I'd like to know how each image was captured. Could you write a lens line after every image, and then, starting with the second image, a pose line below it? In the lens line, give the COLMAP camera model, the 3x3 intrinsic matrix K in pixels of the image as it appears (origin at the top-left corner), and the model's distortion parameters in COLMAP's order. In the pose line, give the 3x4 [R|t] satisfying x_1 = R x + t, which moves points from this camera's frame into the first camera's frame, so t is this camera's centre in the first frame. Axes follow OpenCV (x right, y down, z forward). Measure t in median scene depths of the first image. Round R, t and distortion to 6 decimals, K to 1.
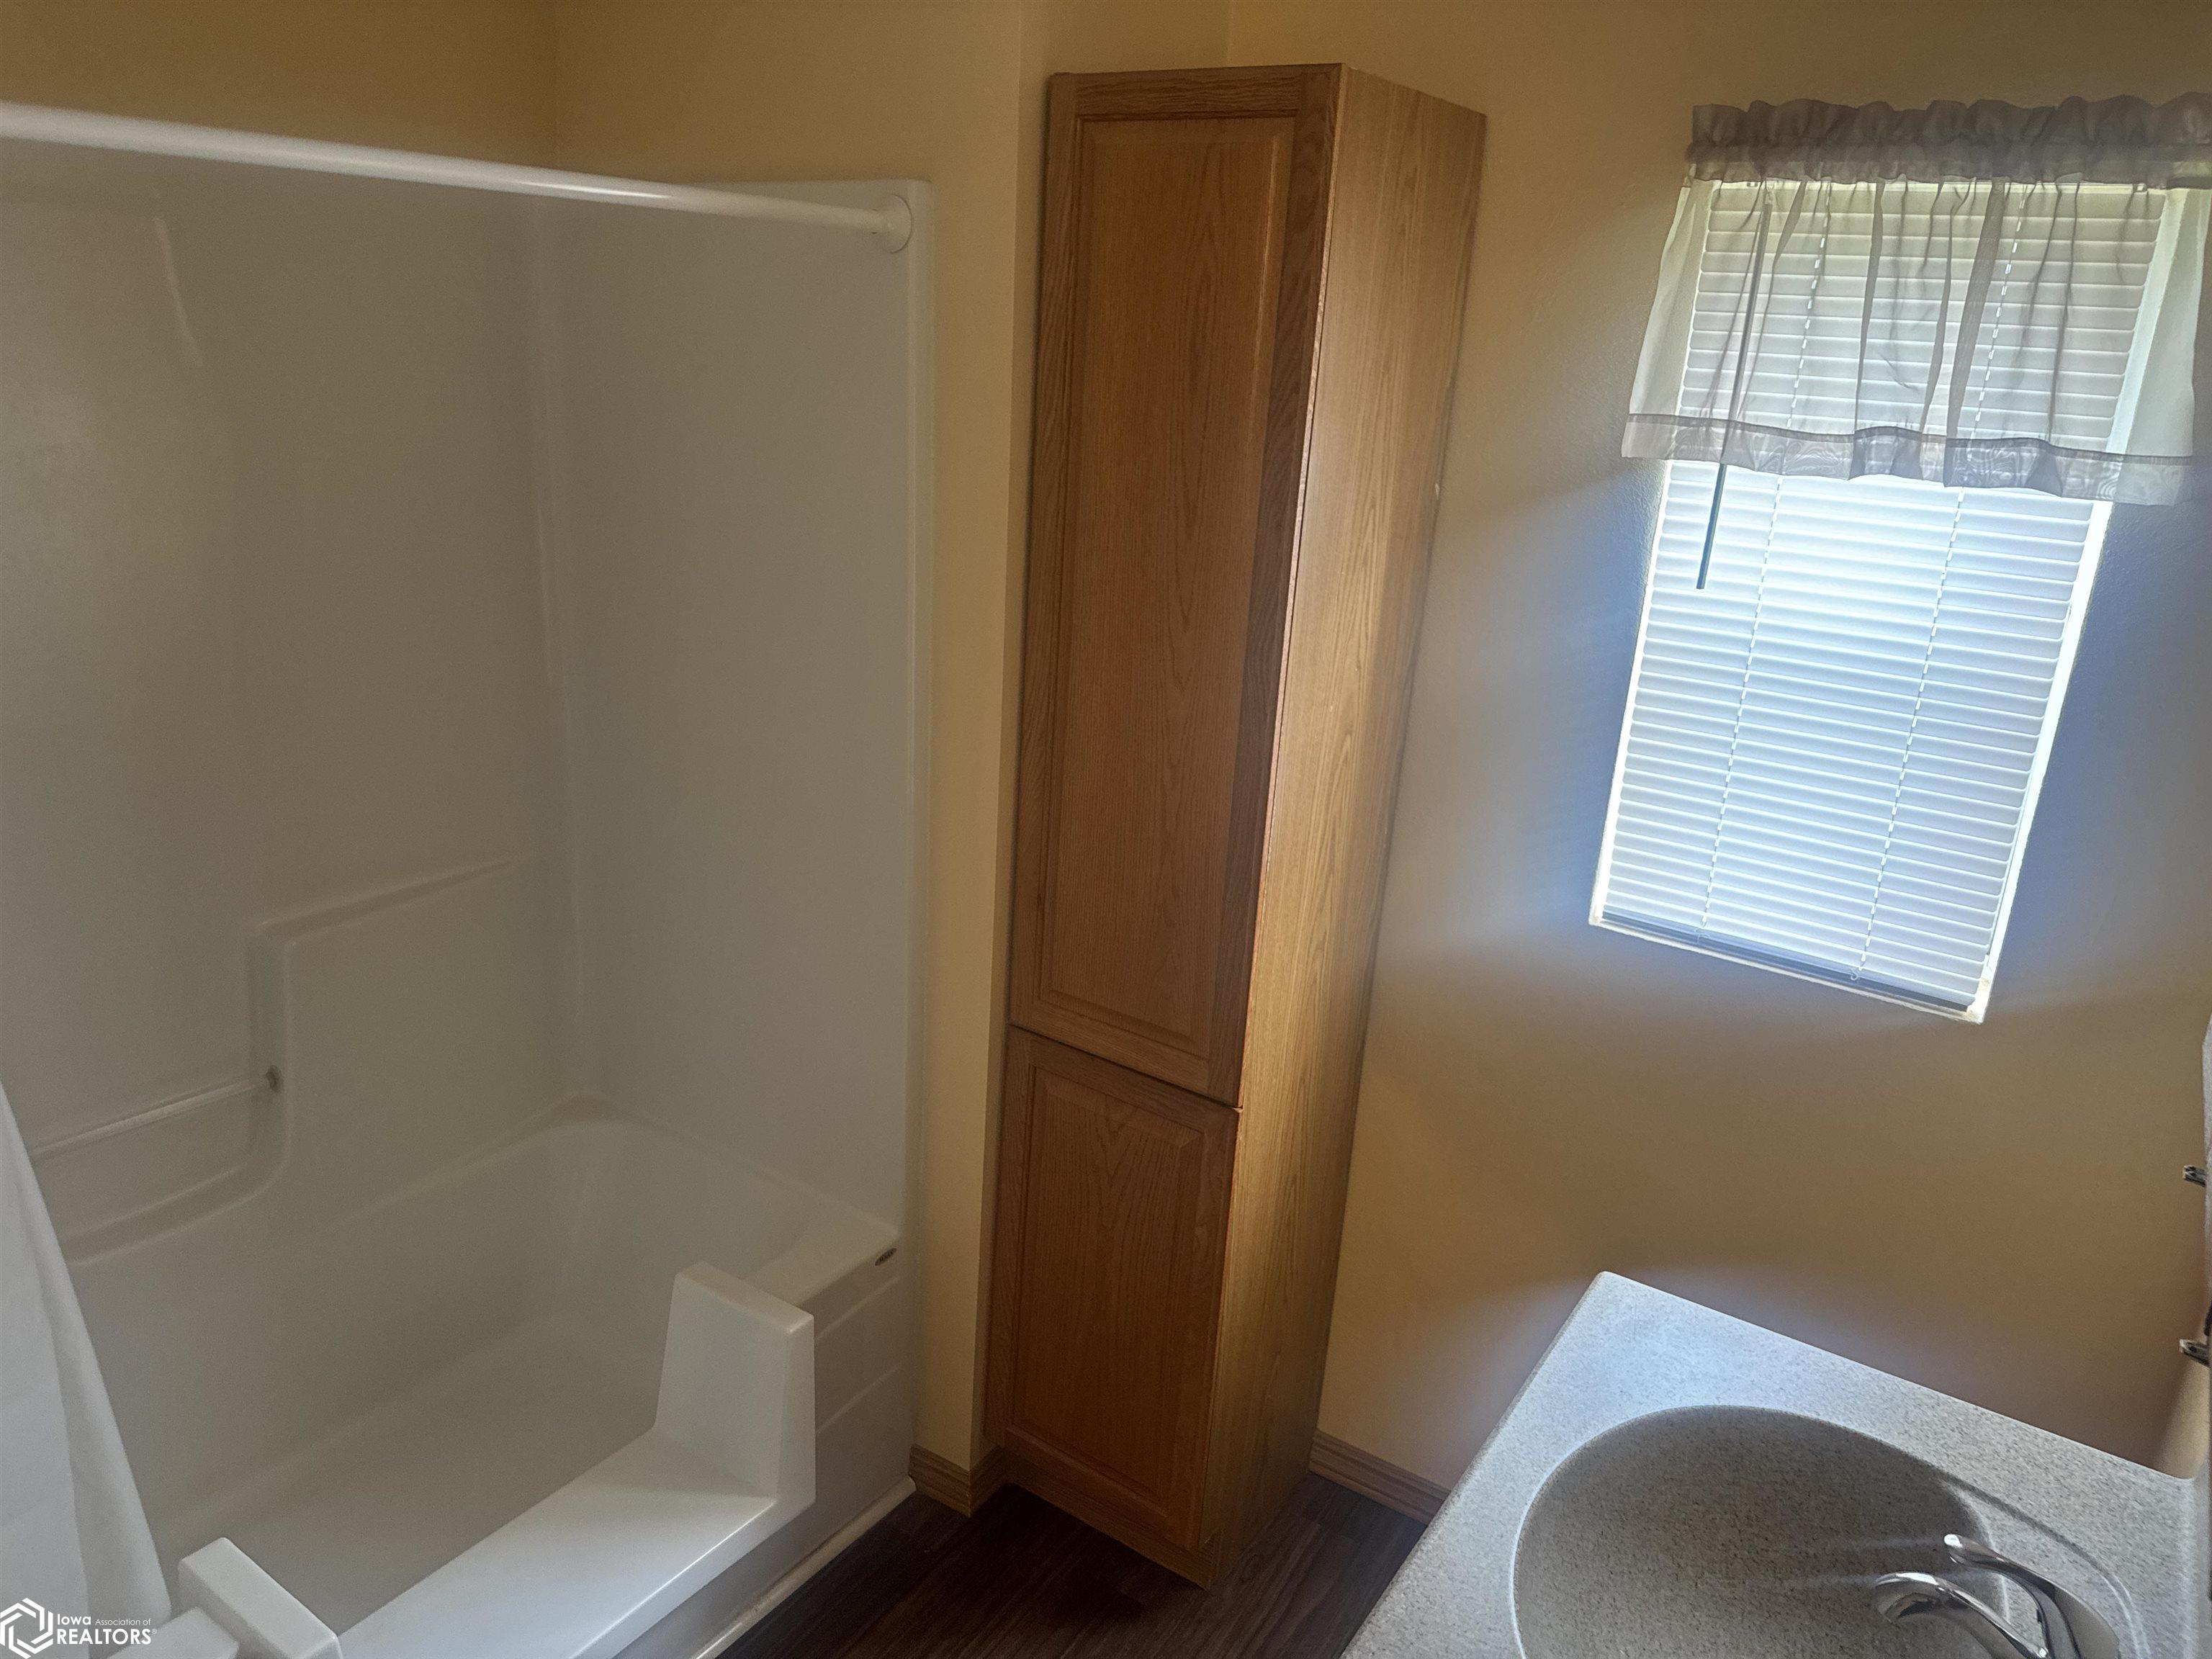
lens RADIAL K [[1553.5, 0, 1111.2], [0, 1553.5, 812.3], [0, 0, 1]] dist [0.098721, -0.145263]
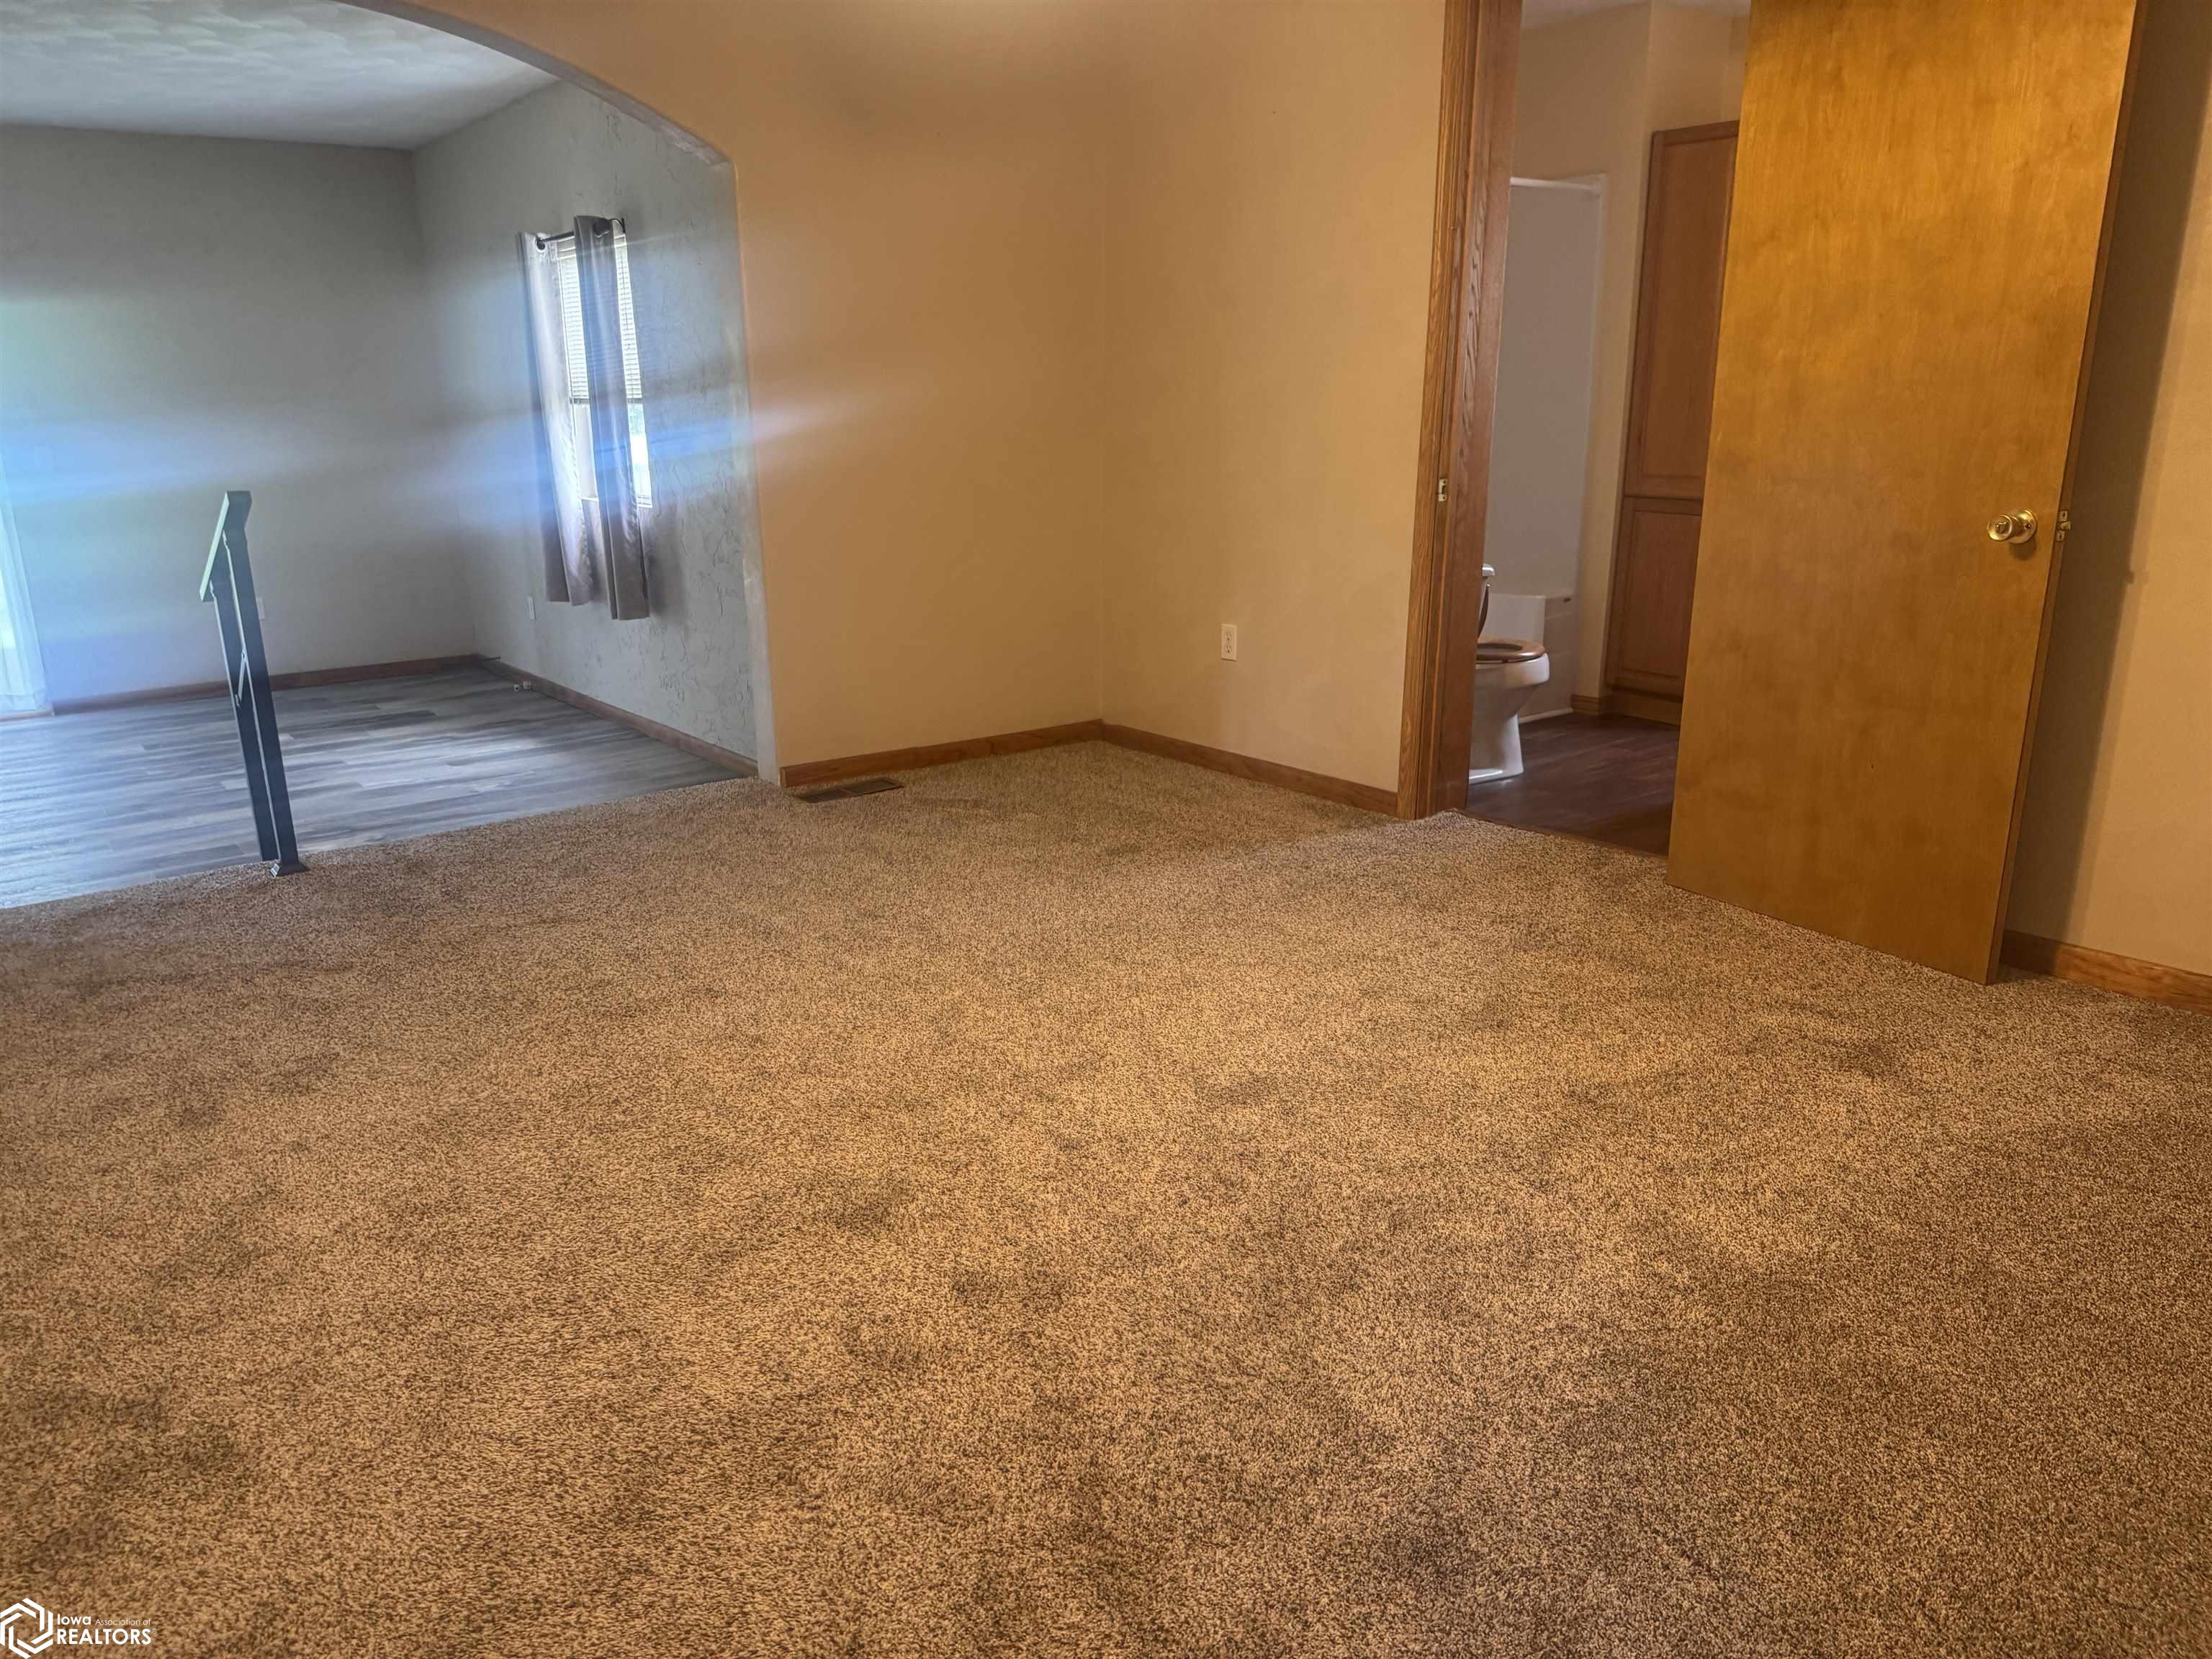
lens RADIAL K [[1553.5, 0, 1111.2], [0, 1553.5, 812.3], [0, 0, 1]] dist [0.098721, -0.145263]
pose [[0.944373, 0.023492, -0.328035, -0.000003], [-0.033453, 0.999134, -0.024755, 0.777598], [0.327170, 0.034352, 0.944341, -1.774345]]
